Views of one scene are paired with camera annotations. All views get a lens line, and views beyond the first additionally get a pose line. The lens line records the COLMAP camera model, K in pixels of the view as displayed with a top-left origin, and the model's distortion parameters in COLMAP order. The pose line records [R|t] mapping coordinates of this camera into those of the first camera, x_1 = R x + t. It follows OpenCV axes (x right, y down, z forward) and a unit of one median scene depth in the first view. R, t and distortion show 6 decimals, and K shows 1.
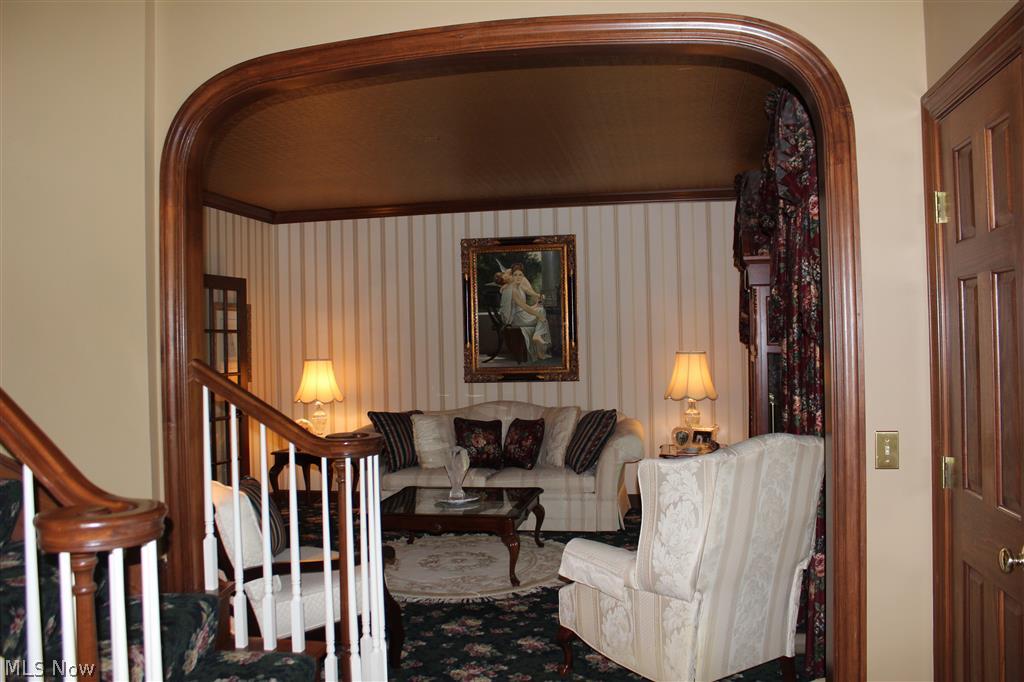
lens RADIAL K [[841.3, 0, 512.0], [0, 841.3, 341.0], [0, 0, 1]] dist [-0.185410, 0.173883]
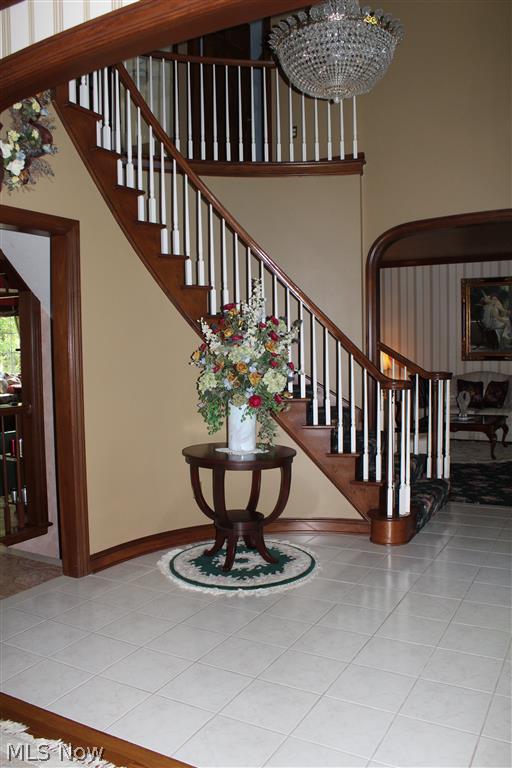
lens RADIAL K [[631.0, 0, 256.0], [0, 631.0, 384.0], [0, 0, 1]] dist [-0.185410, 0.173883]
pose [[0.945130, 0.030761, -0.325244, -0.040300], [-0.006868, 0.997208, 0.074357, 0.005033], [0.326623, -0.068044, 0.942702, -0.373107]]
